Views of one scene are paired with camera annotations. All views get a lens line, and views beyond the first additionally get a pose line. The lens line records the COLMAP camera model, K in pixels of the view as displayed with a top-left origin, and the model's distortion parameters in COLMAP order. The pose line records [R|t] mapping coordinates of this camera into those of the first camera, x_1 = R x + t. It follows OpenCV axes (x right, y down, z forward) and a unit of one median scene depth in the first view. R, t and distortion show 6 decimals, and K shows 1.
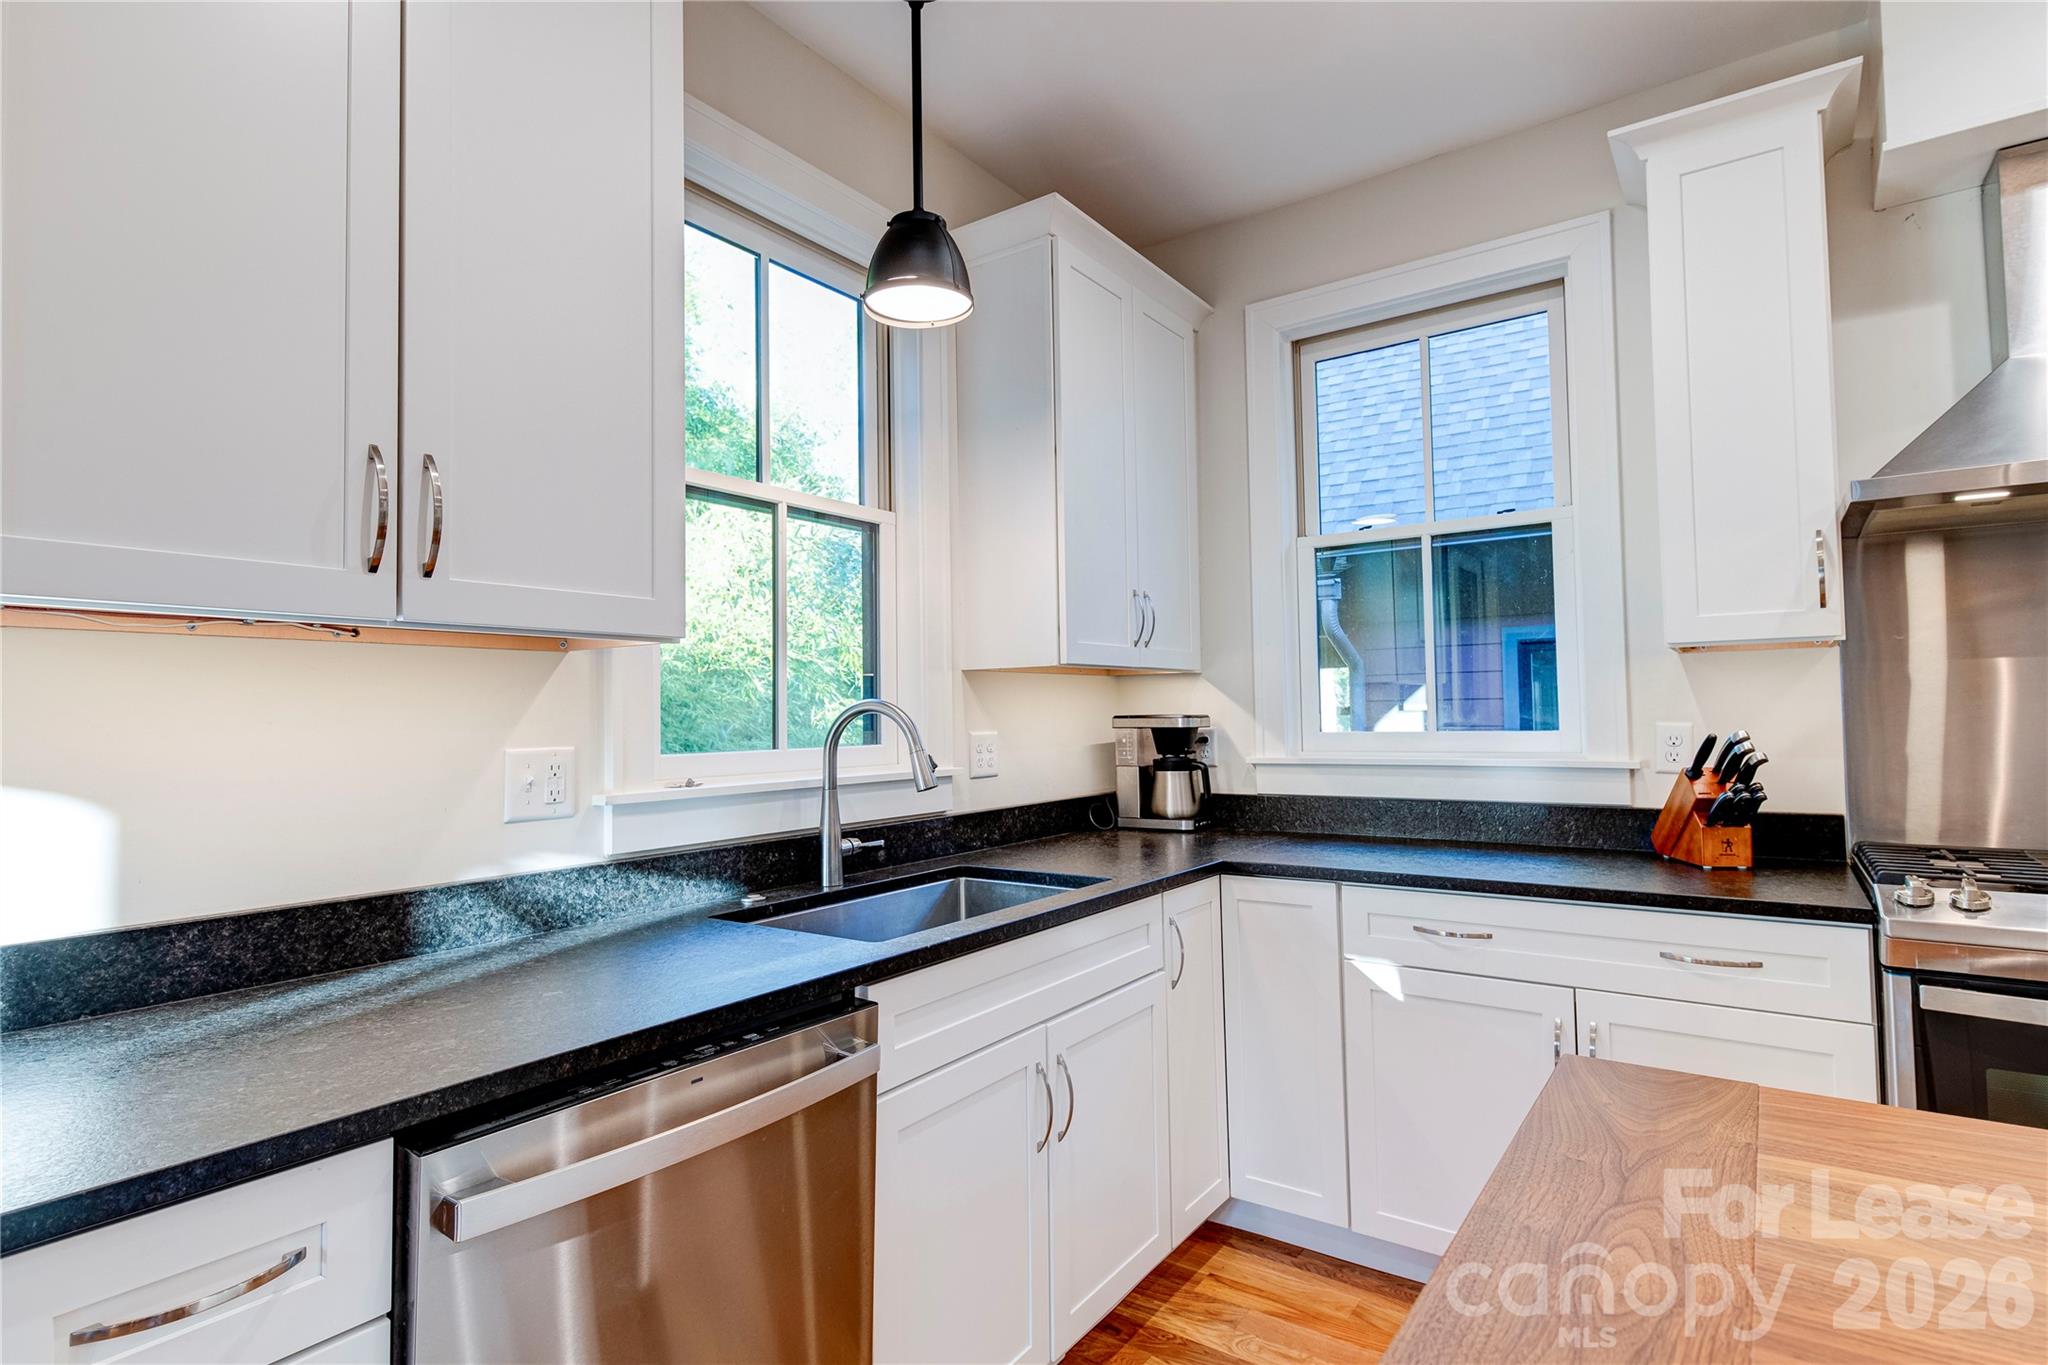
lens RADIAL K [[1034.0, 0, 1024.0], [0, 1034.0, 682.5], [0, 0, 1]] dist [0.013396, -0.001534]
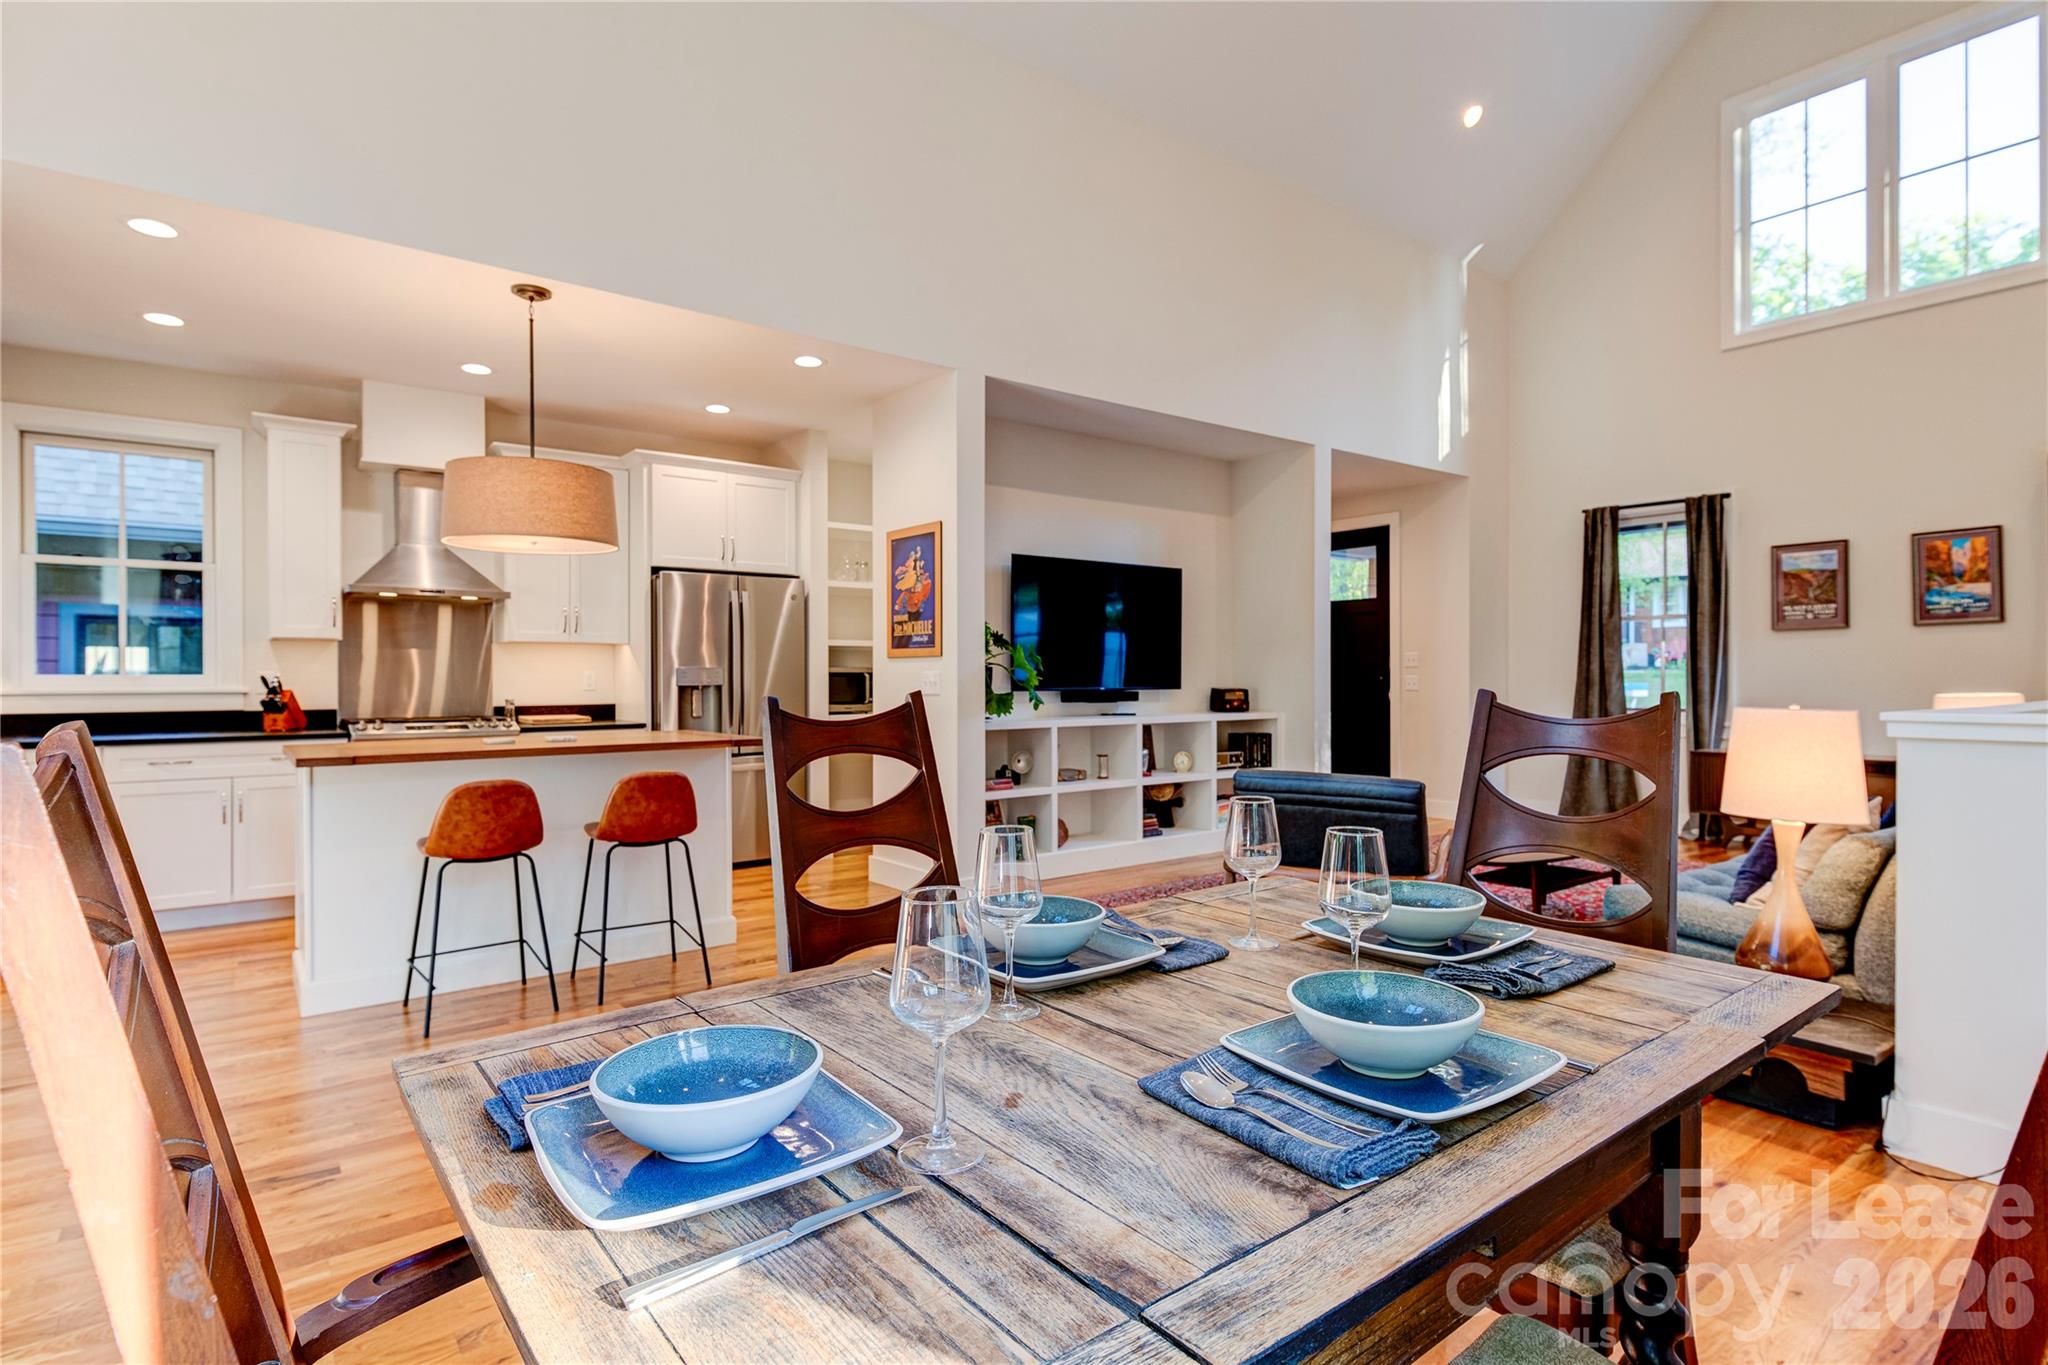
lens RADIAL K [[1040.6, 0, 1036.7], [0, 1040.6, 676.0], [0, 0, 1]] dist [0.017898, -0.007929]
pose [[0.288541, 0.016808, 0.957320, -1.097731], [-0.032784, 0.999433, -0.007666, 0.011211], [-0.956906, -0.029173, 0.288928, -1.285504]]
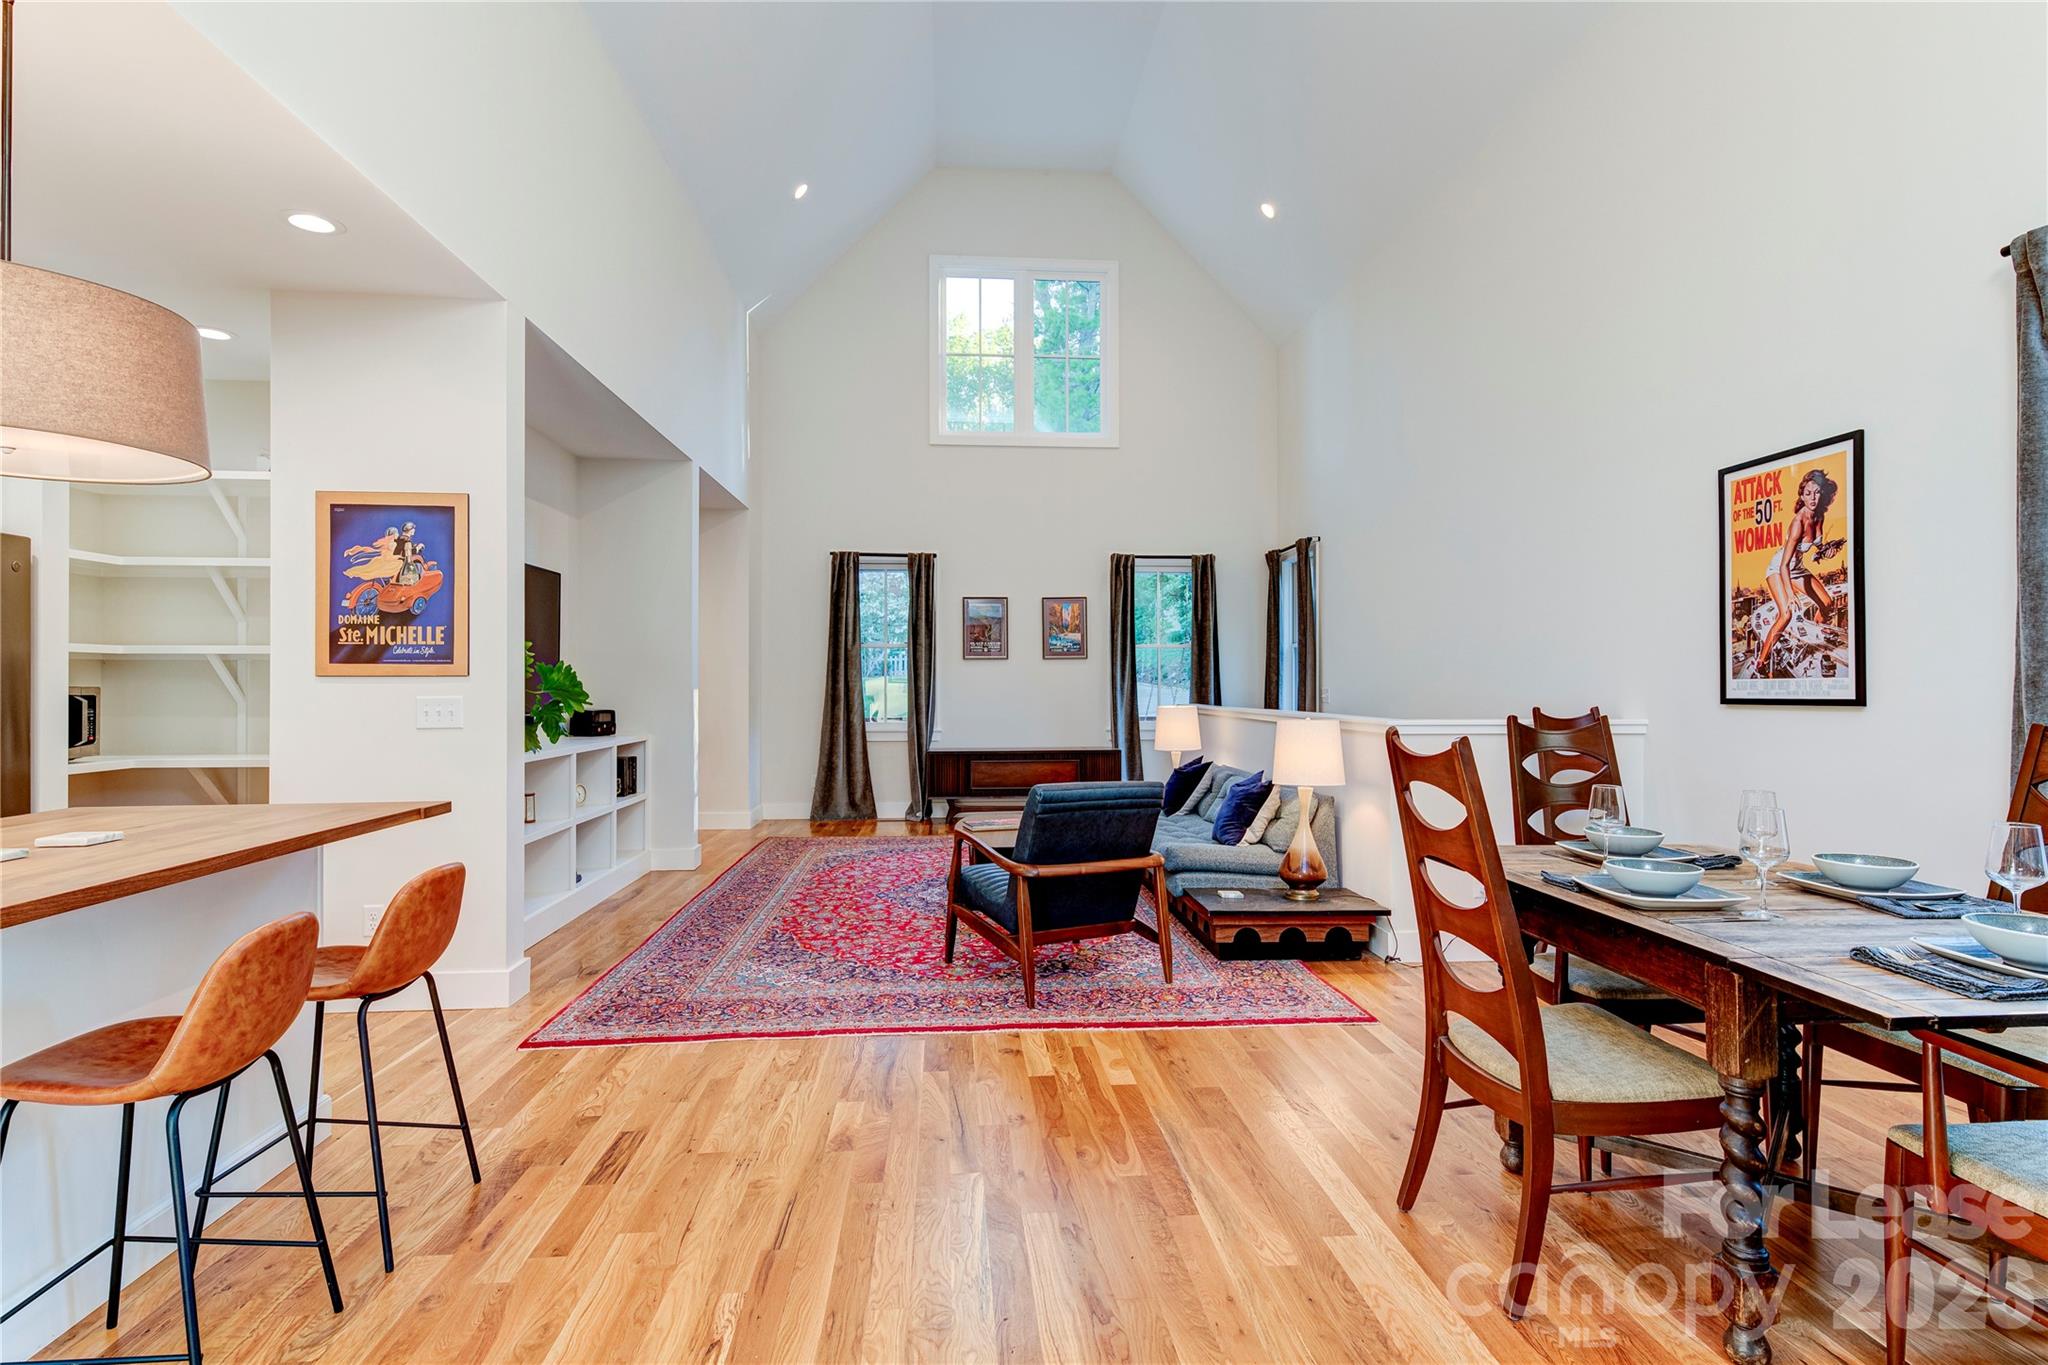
lens RADIAL K [[1040.6, 0, 1036.7], [0, 1040.6, 676.0], [0, 0, 1]] dist [0.017898, -0.007929]
pose [[-0.648080, 0.022665, 0.761235, -0.870164], [-0.013124, 0.999076, -0.040920, 0.014912], [-0.761459, -0.036511, -0.647184, -0.001531]]
